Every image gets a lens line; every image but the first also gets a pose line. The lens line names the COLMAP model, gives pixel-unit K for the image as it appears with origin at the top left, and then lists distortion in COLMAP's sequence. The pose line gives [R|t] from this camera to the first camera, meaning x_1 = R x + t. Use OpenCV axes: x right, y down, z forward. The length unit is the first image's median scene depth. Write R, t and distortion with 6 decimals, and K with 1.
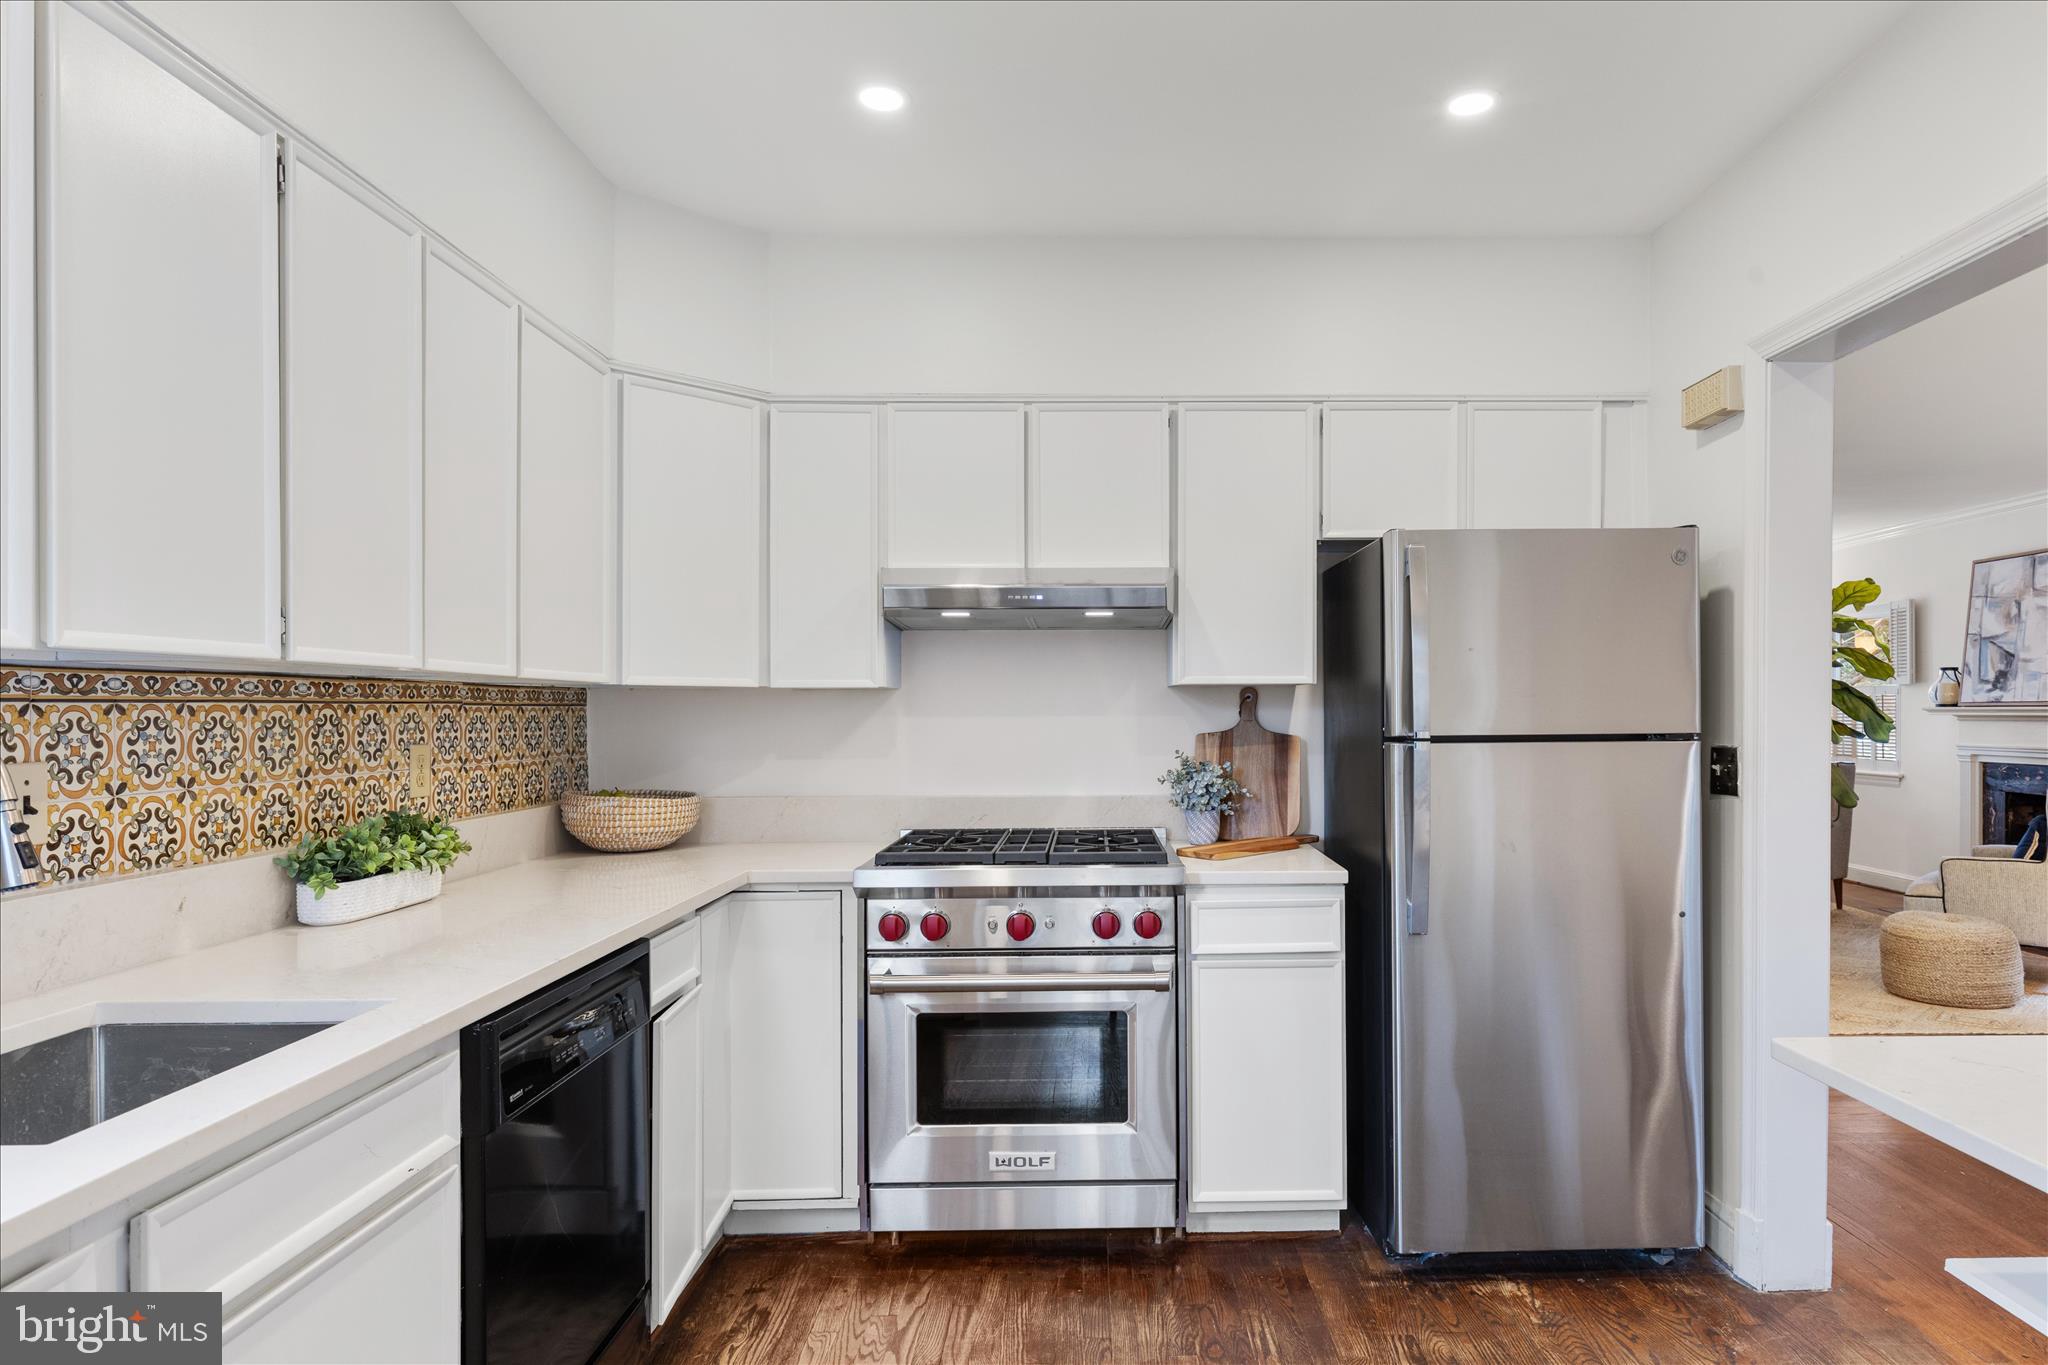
lens RADIAL K [[1215.3, 0, 1030.1], [0, 1215.3, 697.0], [0, 0, 1]] dist [-0.009824, -0.001626]
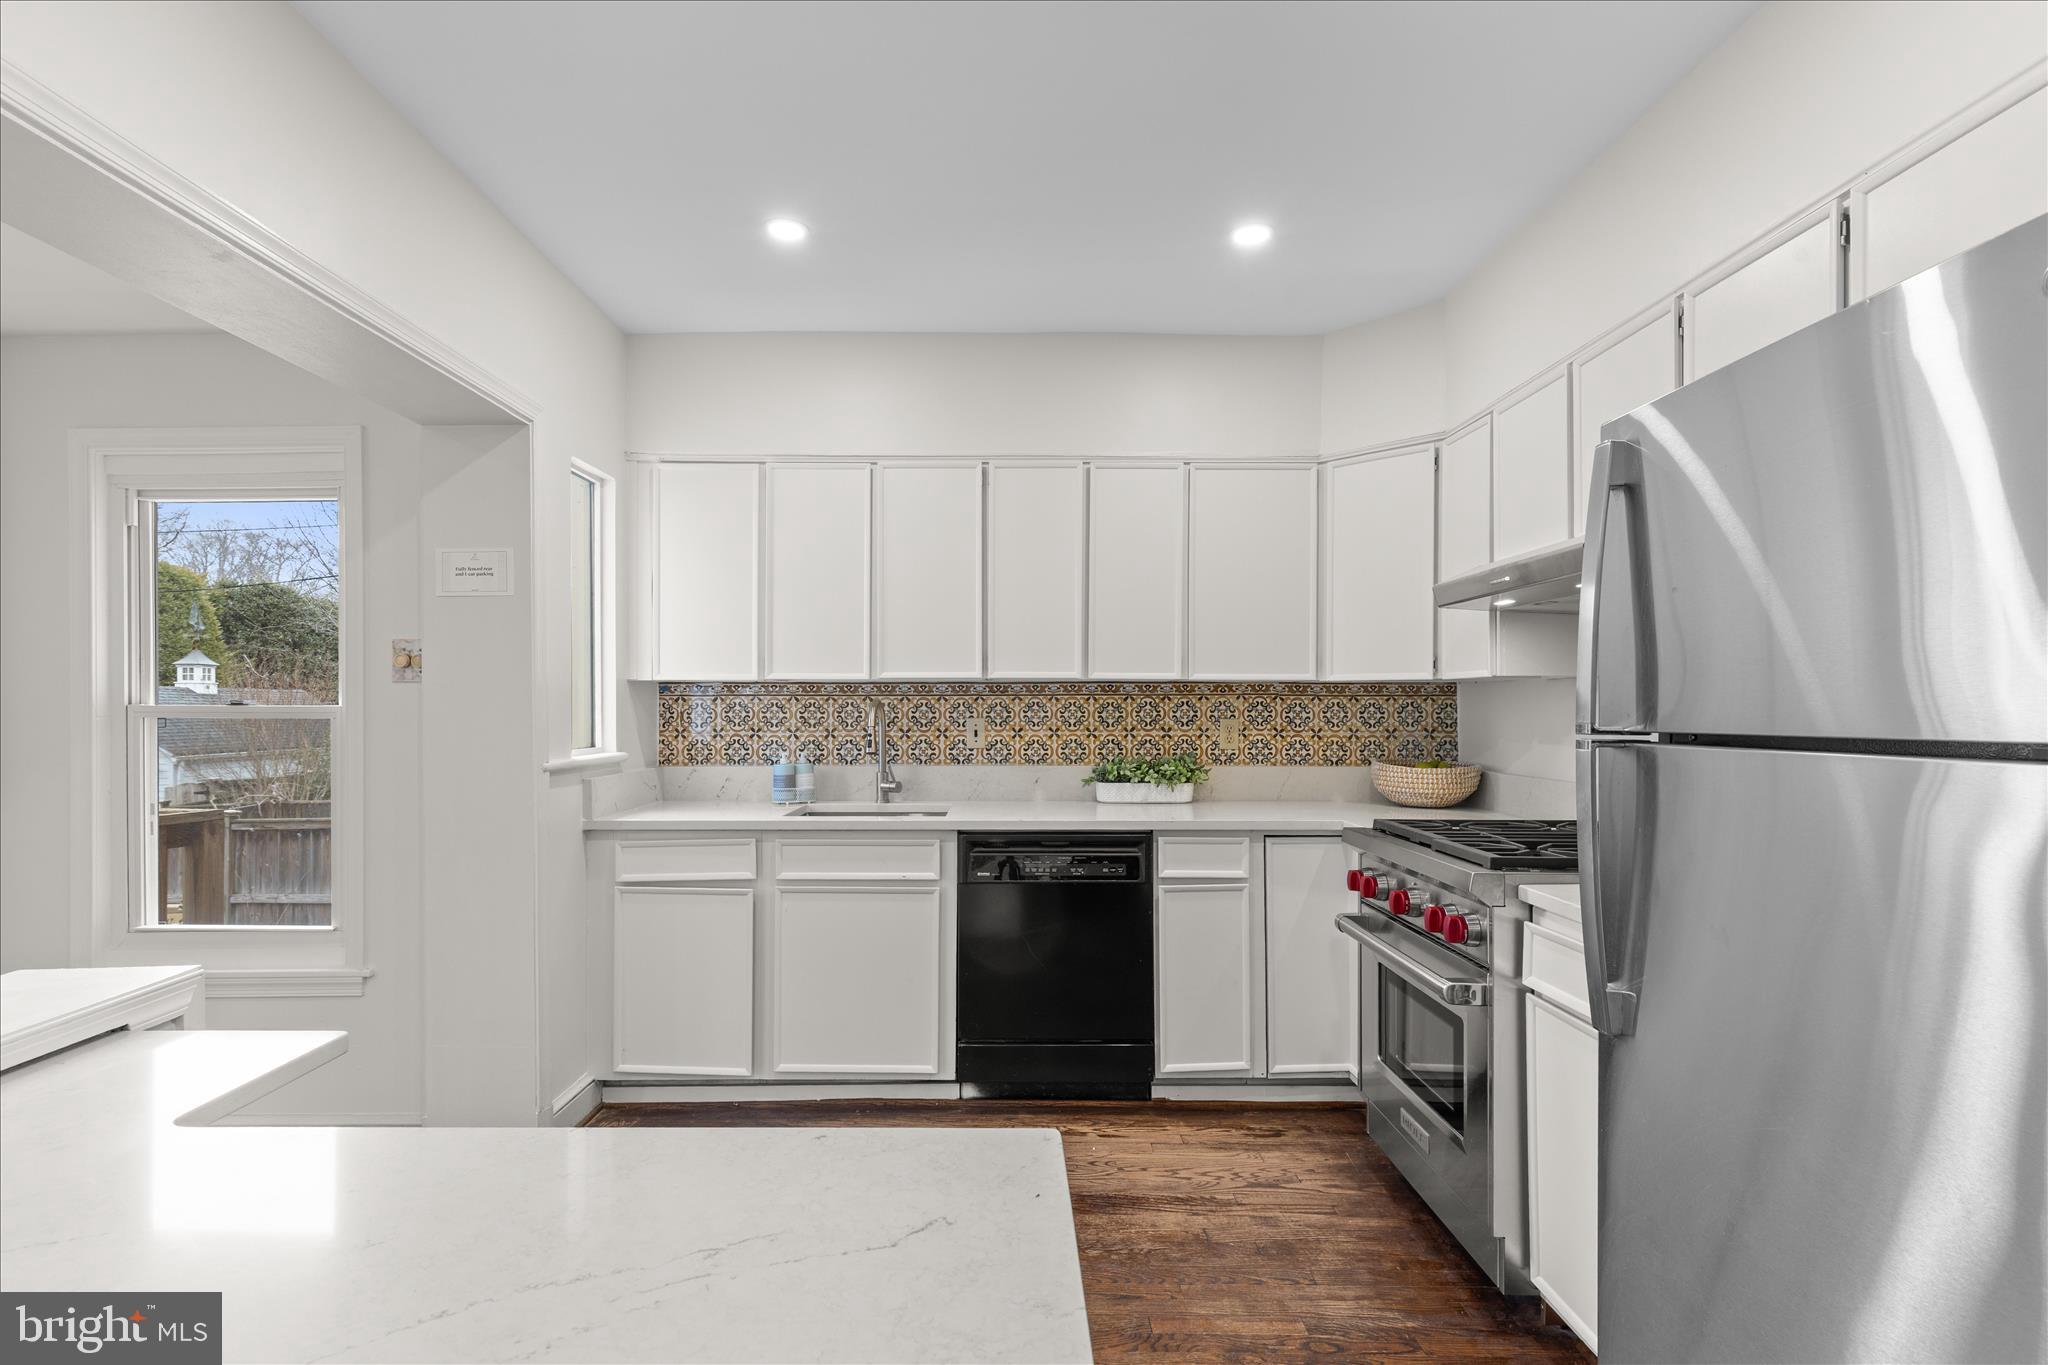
lens RADIAL K [[935.5, 0, 1016.3], [0, 935.5, 698.0], [0, 0, 1]] dist [0.002355, -0.000114]
pose [[0.014975, -0.002539, -0.999885, 1.028956], [0.009548, 0.999952, -0.002396, 0.012021], [0.999842, -0.009511, 0.014998, 0.839767]]
